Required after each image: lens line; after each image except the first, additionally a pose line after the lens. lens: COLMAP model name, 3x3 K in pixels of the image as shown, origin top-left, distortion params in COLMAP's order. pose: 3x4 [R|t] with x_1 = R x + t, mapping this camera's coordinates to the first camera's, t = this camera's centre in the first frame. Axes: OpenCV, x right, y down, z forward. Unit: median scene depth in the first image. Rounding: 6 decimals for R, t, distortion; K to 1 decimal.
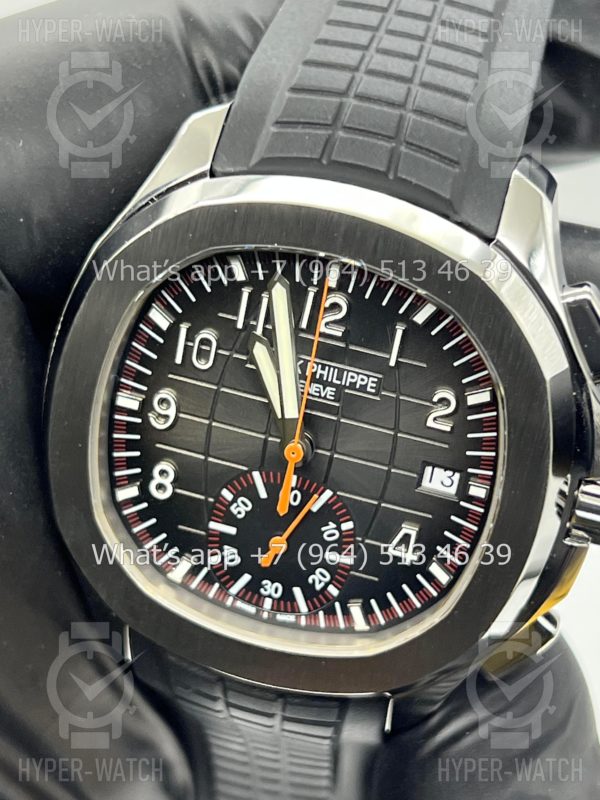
lens RADIAL K [[1904.1, 0, 301.8], [0, 1904.1, 400.3], [0, 0, 1]] dist [0.256563, 0.000000]
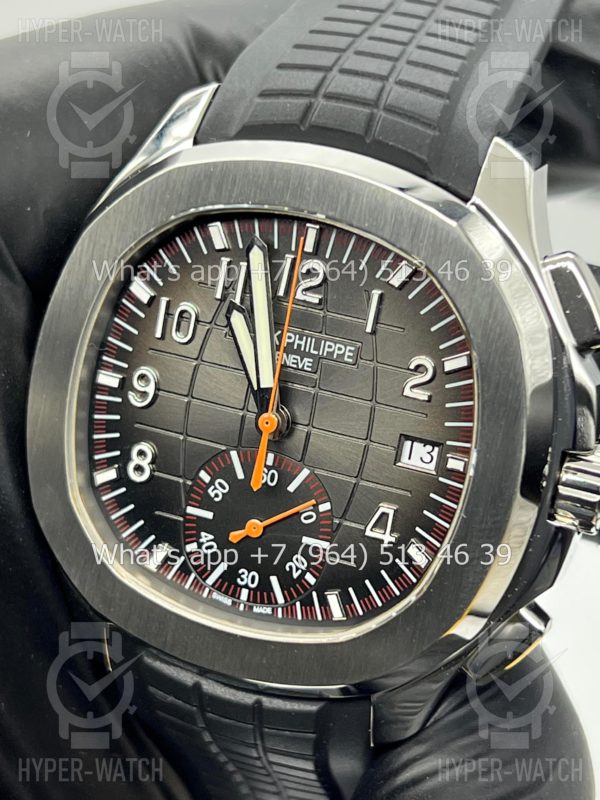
lens RADIAL K [[1904.1, 0, 299.7], [0, 1904.1, 395.0], [0, 0, 1]] dist [0.256563, 0.000000]
pose [[0.994157, 0.013845, -0.107055, 0.113391], [-0.034778, 0.979941, -0.196230, 0.199530], [0.102191, 0.198807, 0.974696, 0.049577]]
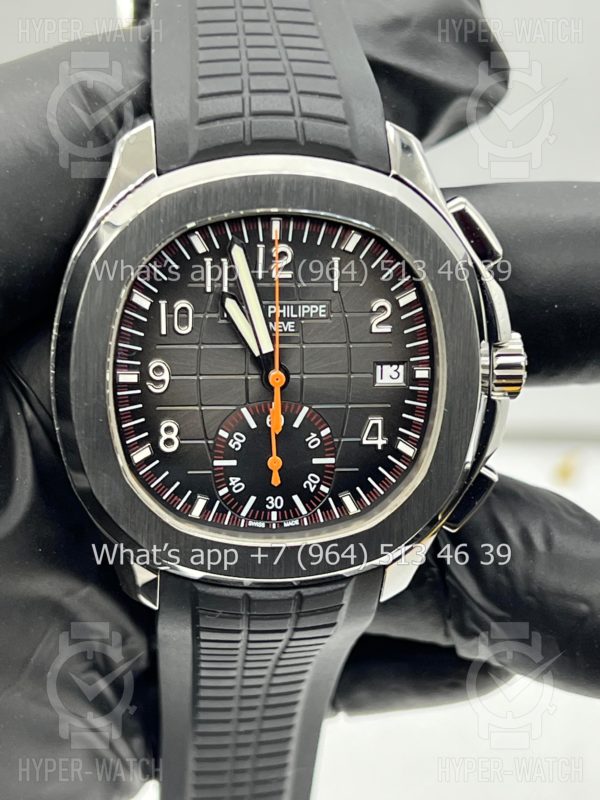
lens RADIAL K [[1904.1, 0, 292.3], [0, 1904.1, 403.7], [0, 0, 1]] dist [0.256563, 0.000000]
pose [[0.927157, -0.235128, 0.291710, -0.349982], [0.268002, 0.960272, -0.077794, 0.138123], [-0.261829, 0.150306, 0.953338, -0.168888]]
